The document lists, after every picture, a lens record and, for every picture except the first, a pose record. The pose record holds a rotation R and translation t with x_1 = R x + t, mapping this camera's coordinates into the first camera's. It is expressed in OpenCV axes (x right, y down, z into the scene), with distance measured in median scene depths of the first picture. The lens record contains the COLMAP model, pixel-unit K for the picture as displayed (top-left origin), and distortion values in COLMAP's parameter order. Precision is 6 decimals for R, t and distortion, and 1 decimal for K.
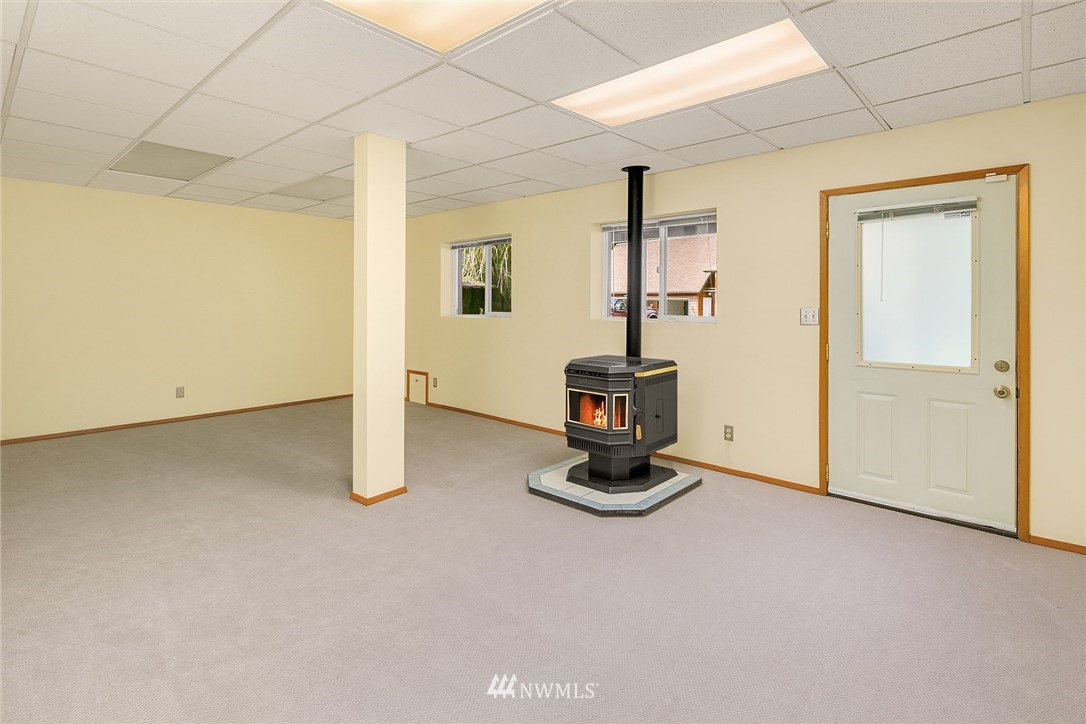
lens RADIAL K [[529.9, 0, 543.6], [0, 529.9, 363.3], [0, 0, 1]] dist [0.003037, -0.004880]
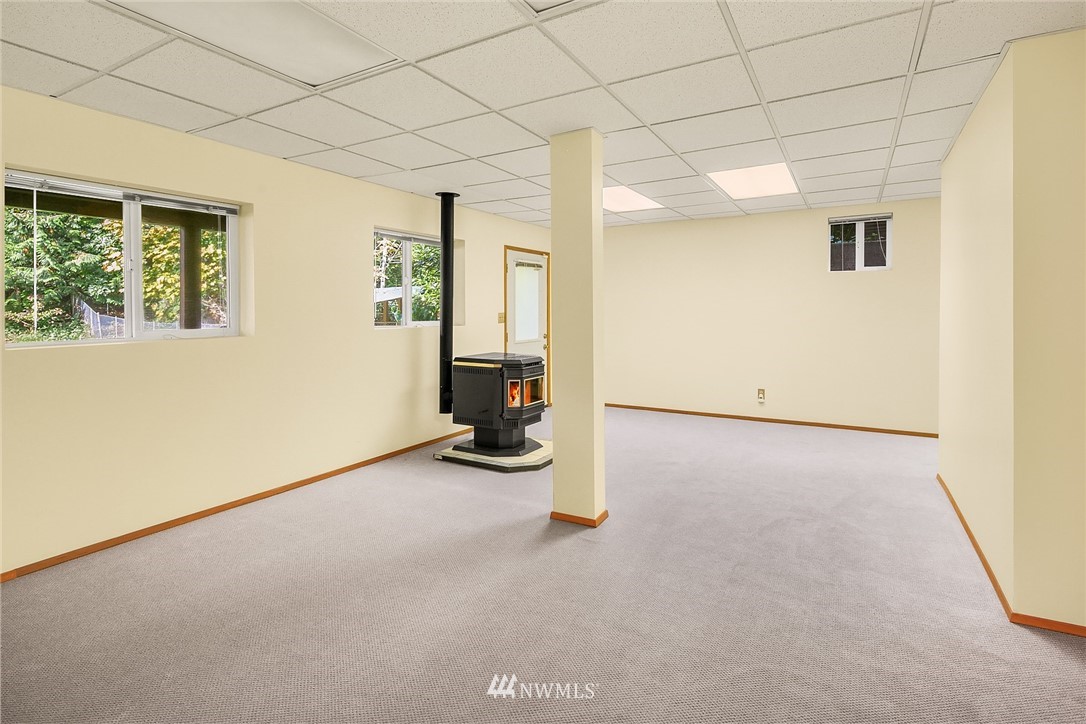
lens RADIAL K [[529.9, 0, 547.5], [0, 529.9, 315.9], [0, 0, 1]] dist [0.003037, -0.004880]
pose [[-0.201604, -0.017051, 0.979319, -1.262878], [0.105428, 0.993662, 0.039004, -0.154179], [-0.973776, 0.111111, -0.198529, 1.286905]]
